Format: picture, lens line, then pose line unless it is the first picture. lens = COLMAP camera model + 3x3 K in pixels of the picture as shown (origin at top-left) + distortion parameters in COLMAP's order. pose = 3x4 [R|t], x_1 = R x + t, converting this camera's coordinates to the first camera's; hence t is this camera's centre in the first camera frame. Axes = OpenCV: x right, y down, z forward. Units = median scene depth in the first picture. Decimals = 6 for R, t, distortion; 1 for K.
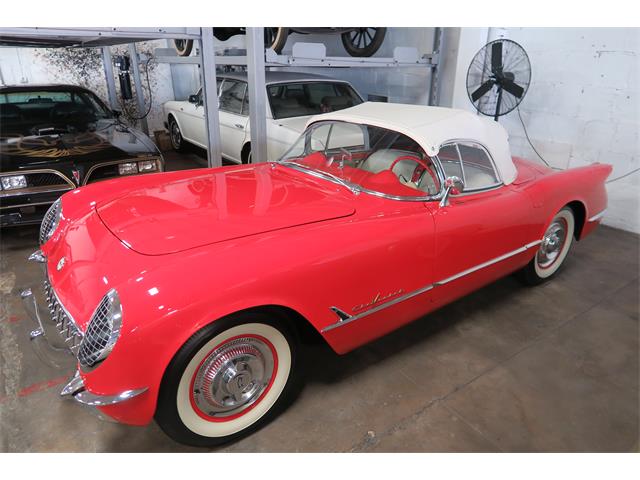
lens RADIAL K [[437.1, 0, 316.2], [0, 437.1, 238.5], [0, 0, 1]] dist [-0.029030, 0.005410]
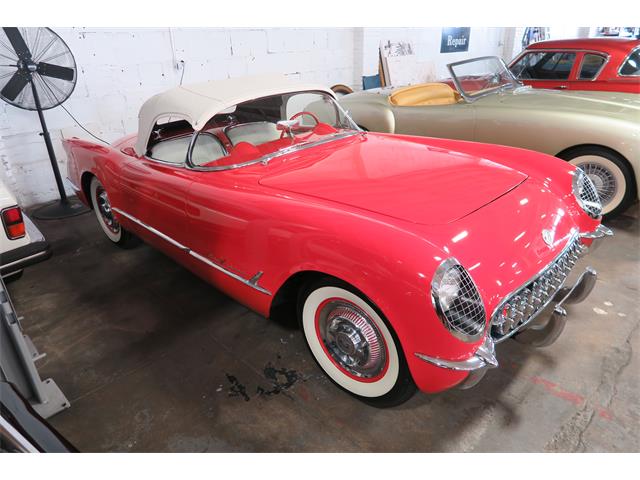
lens RADIAL K [[437.1, 0, 318.6], [0, 437.1, 240.3], [0, 0, 1]] dist [-0.029030, 0.005410]
pose [[-0.155610, -0.418813, 0.894640, -0.765397], [0.402516, 0.800189, 0.444609, -0.321394], [-0.902090, 0.429293, 0.044062, 0.791059]]
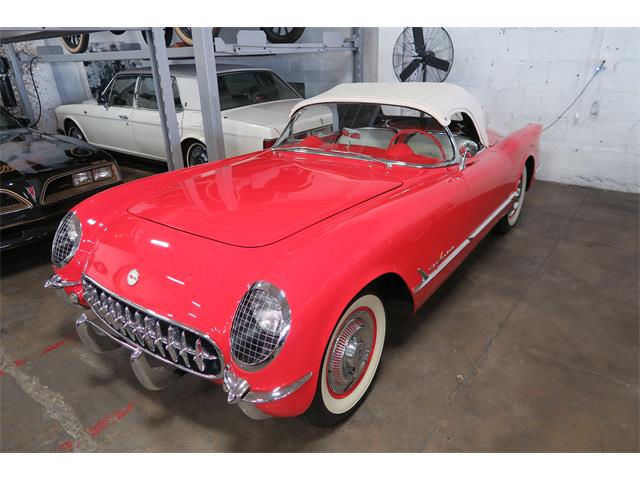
lens RADIAL K [[437.1, 0, 319.3], [0, 437.1, 239.9], [0, 0, 1]] dist [-0.029030, 0.005410]
pose [[0.953502, -0.157325, 0.257067, -0.243805], [0.151558, 0.987546, 0.042226, 0.000894], [-0.260509, -0.001302, 0.965471, 0.011260]]
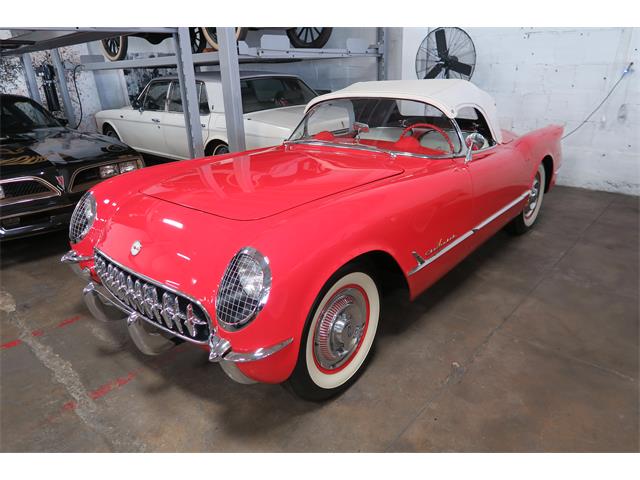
lens RADIAL K [[437.1, 0, 317.8], [0, 437.1, 239.2], [0, 0, 1]] dist [-0.029030, 0.005410]
pose [[0.974654, -0.122742, 0.187040, -0.207556], [0.125201, 0.992130, -0.001347, 0.050481], [-0.185402, 0.024731, 0.982351, -0.013376]]
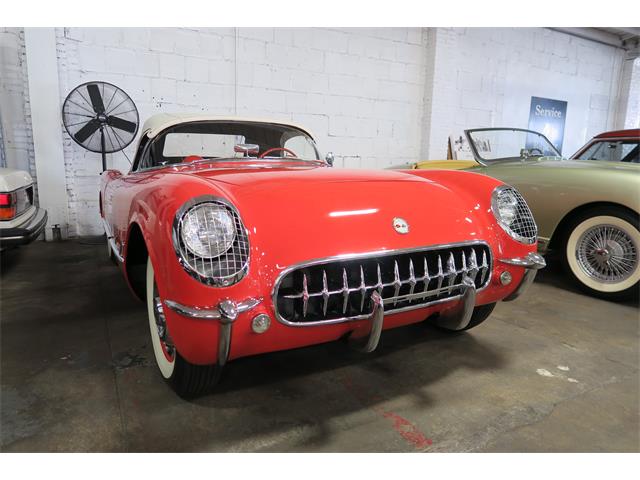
lens RADIAL K [[437.1, 0, 316.9], [0, 437.1, 240.8], [0, 0, 1]] dist [-0.029030, 0.005410]
pose [[0.133962, -0.182501, 0.974037, -0.785064], [0.362277, 0.923882, 0.123279, -0.043820], [-0.922394, 0.336356, 0.189880, 0.556431]]
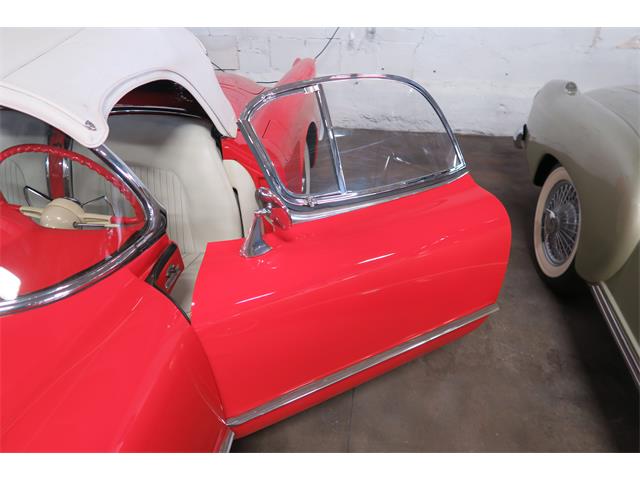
lens RADIAL K [[437.1, 0, 321.9], [0, 437.1, 237.3], [0, 0, 1]] dist [-0.029030, 0.005410]
pose [[0.680556, -0.423427, 0.597957, 0.095454], [0.284827, 0.904806, 0.316542, -0.119429], [-0.675068, -0.045110, 0.736375, 0.395668]]
